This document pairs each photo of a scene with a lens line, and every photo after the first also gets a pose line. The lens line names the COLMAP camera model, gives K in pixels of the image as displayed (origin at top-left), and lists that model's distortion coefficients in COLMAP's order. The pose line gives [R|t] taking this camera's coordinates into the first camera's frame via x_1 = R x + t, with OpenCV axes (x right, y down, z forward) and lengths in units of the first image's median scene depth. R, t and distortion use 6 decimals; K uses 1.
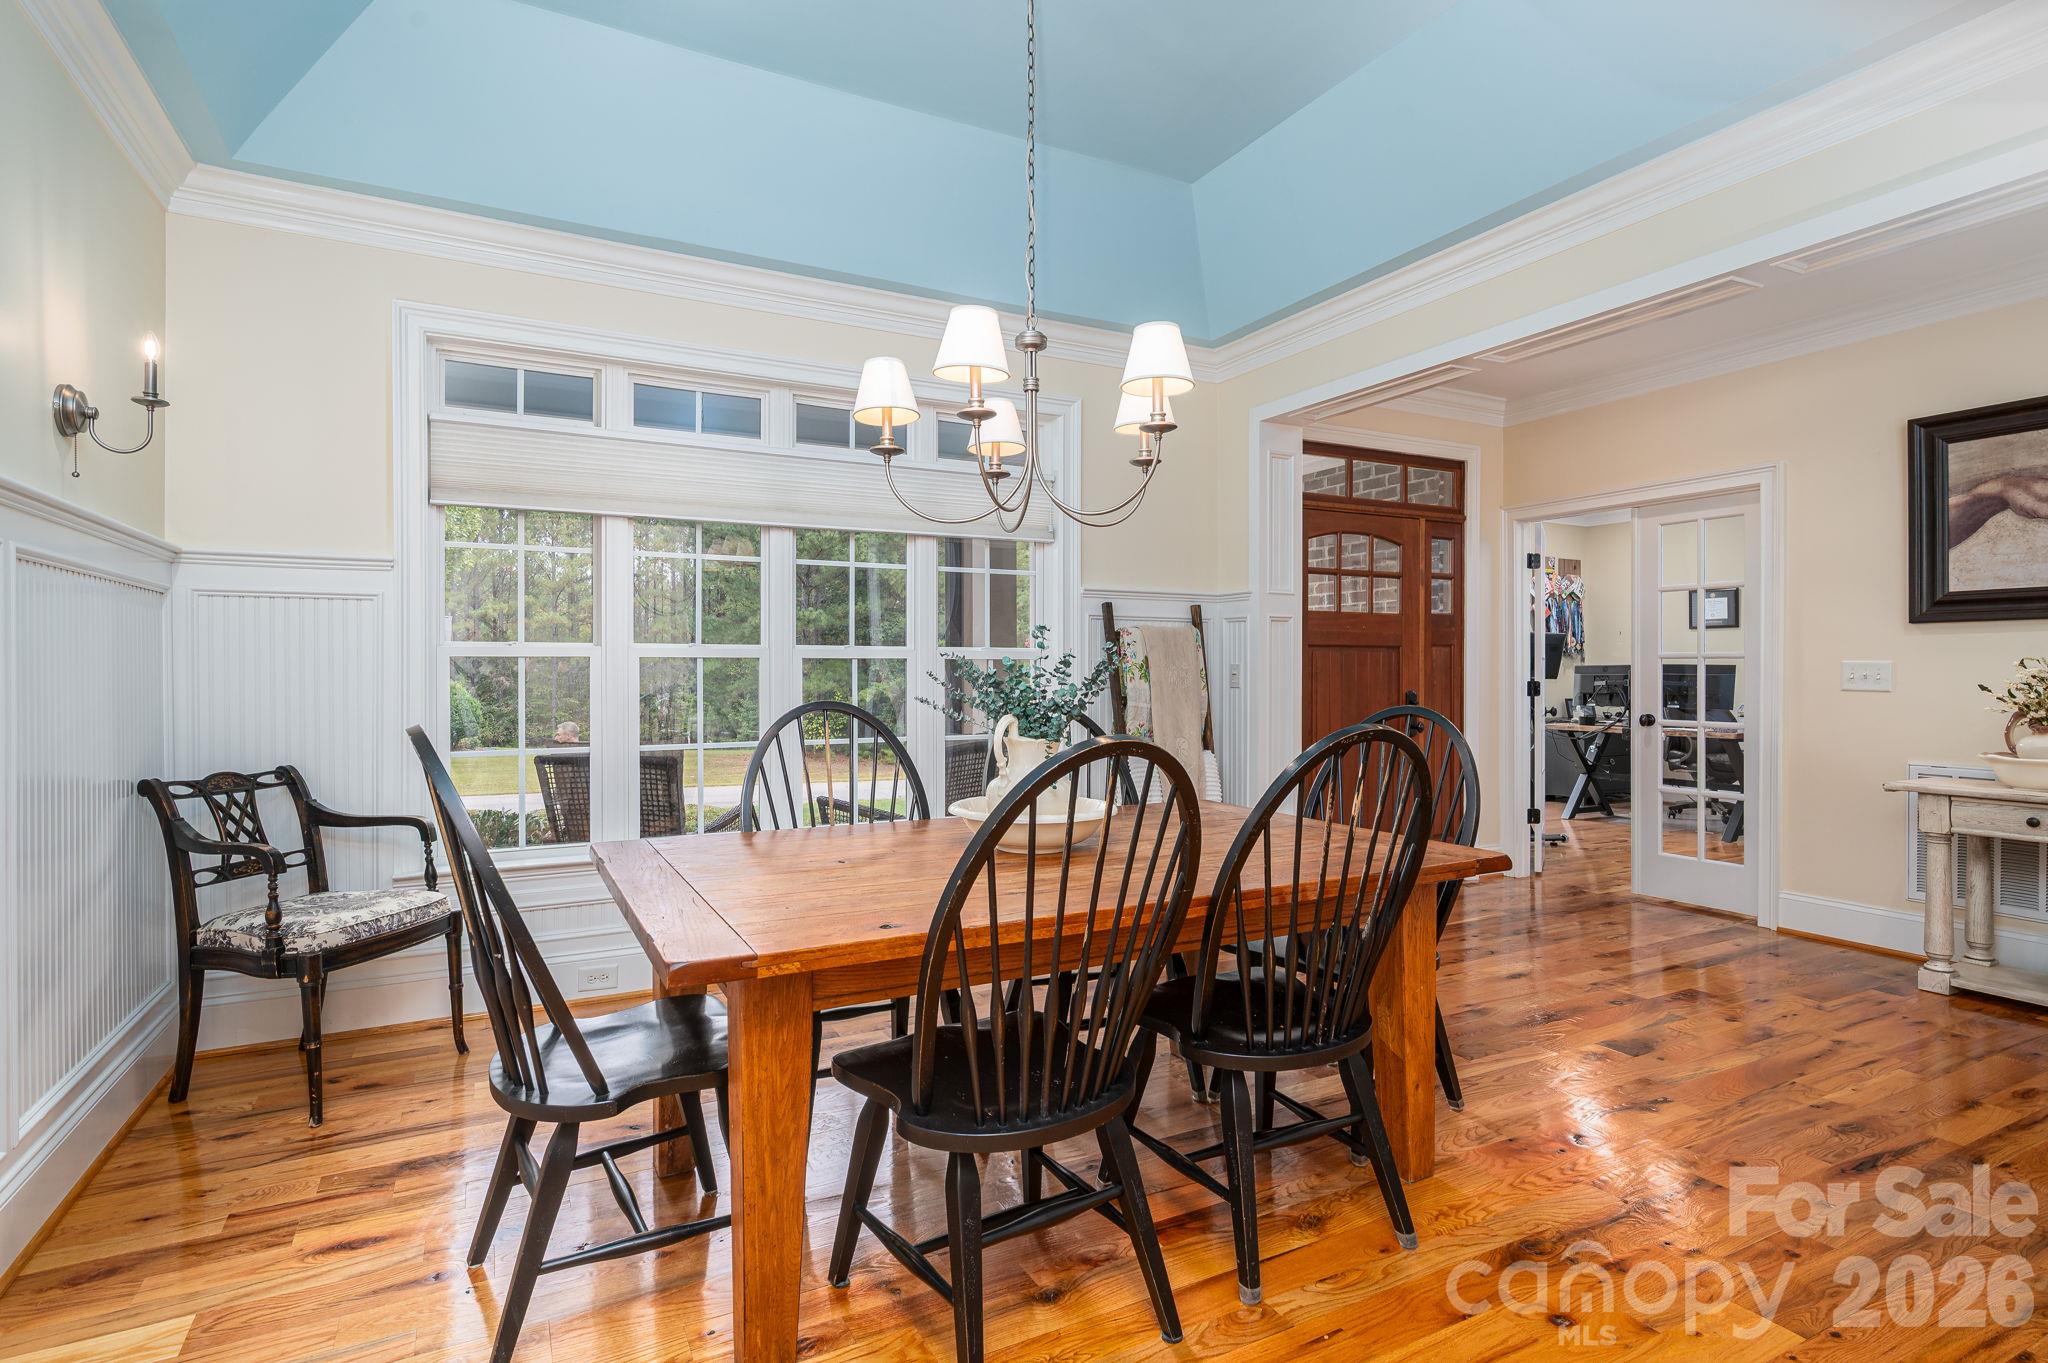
lens RADIAL K [[1010.5, 0, 1025.6], [0, 1010.5, 675.8], [0, 0, 1]] dist [0.000864, -0.000353]
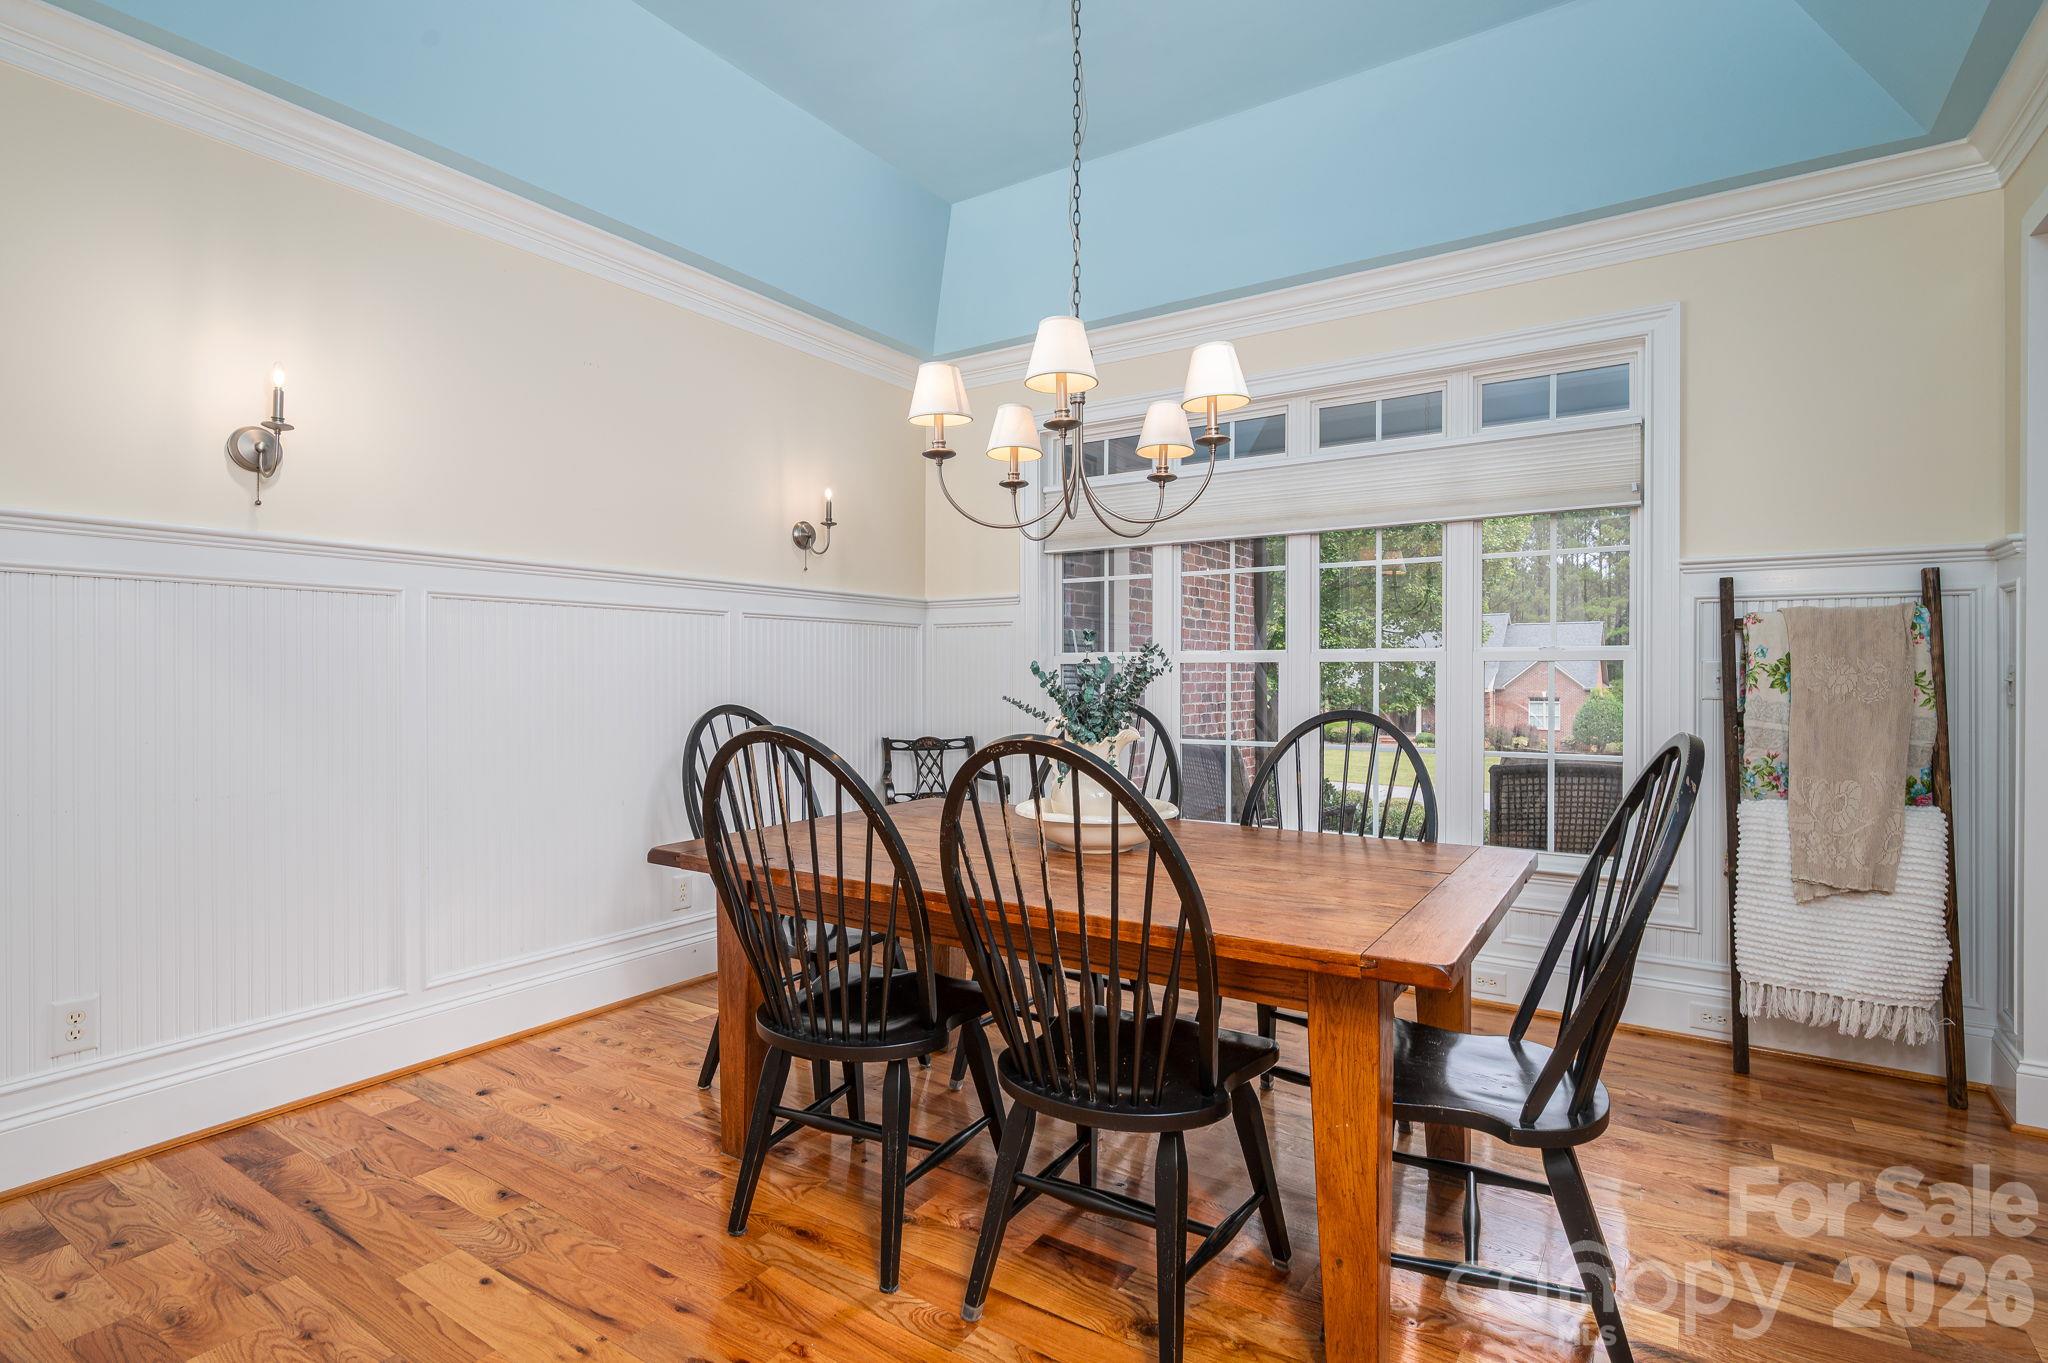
lens RADIAL K [[1010.5, 0, 1029.8], [0, 1010.5, 677.5], [0, 0, 1]] dist [0.000864, -0.000353]
pose [[0.491603, 0.002775, -0.870815, 0.506504], [-0.005883, 0.999983, -0.000134, -0.000596], [0.870799, 0.005189, 0.491611, 0.256593]]
